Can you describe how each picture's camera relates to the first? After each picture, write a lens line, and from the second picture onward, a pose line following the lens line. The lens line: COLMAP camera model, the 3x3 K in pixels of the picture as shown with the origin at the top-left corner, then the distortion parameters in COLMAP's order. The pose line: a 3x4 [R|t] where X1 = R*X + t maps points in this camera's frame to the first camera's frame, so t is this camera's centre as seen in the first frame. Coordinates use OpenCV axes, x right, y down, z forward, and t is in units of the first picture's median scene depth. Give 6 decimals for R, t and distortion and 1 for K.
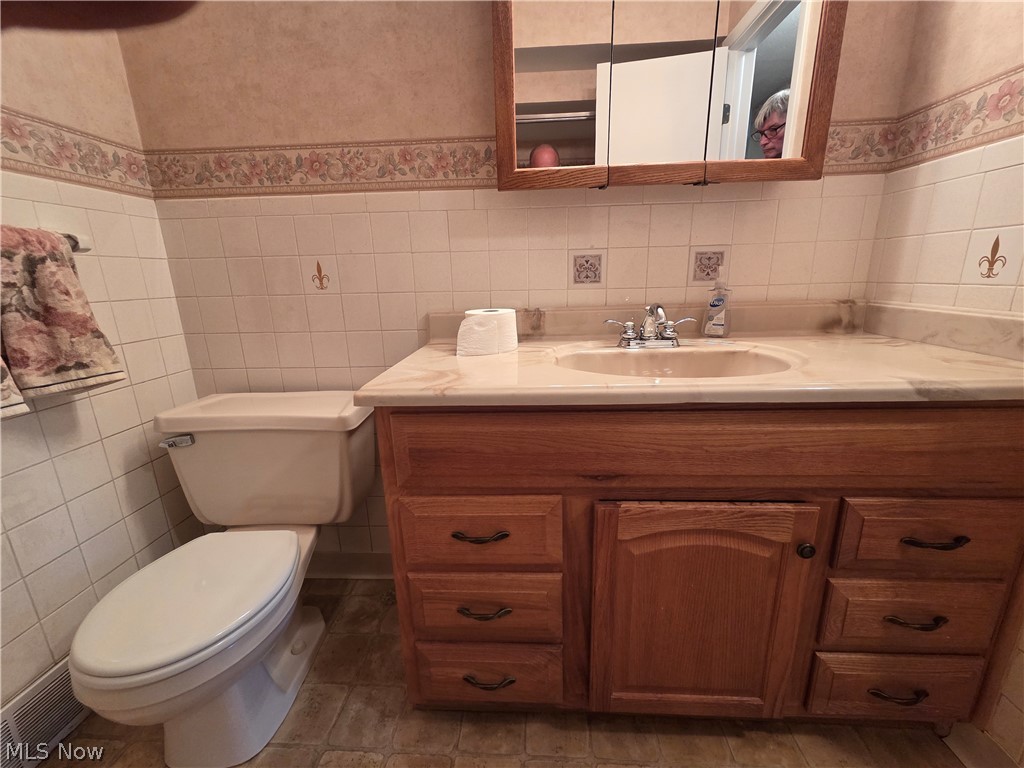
lens RADIAL K [[418.8, 0, 513.3], [0, 418.8, 380.8], [0, 0, 1]] dist [0.003970, -0.000714]
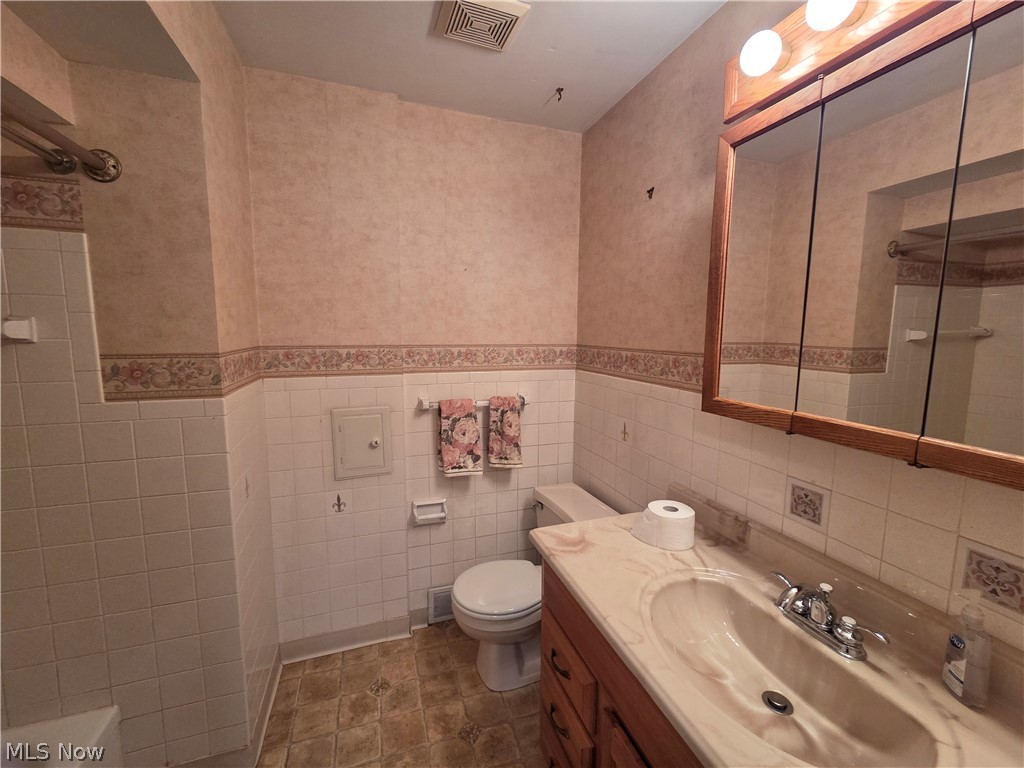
lens RADIAL K [[418.8, 0, 513.7], [0, 418.8, 382.6], [0, 0, 1]] dist [0.003970, -0.000714]
pose [[0.375929, 0.139917, -0.916024, 0.739173], [-0.244999, 0.968366, 0.047367, -0.418809], [0.893674, 0.206619, 0.398317, 0.060794]]
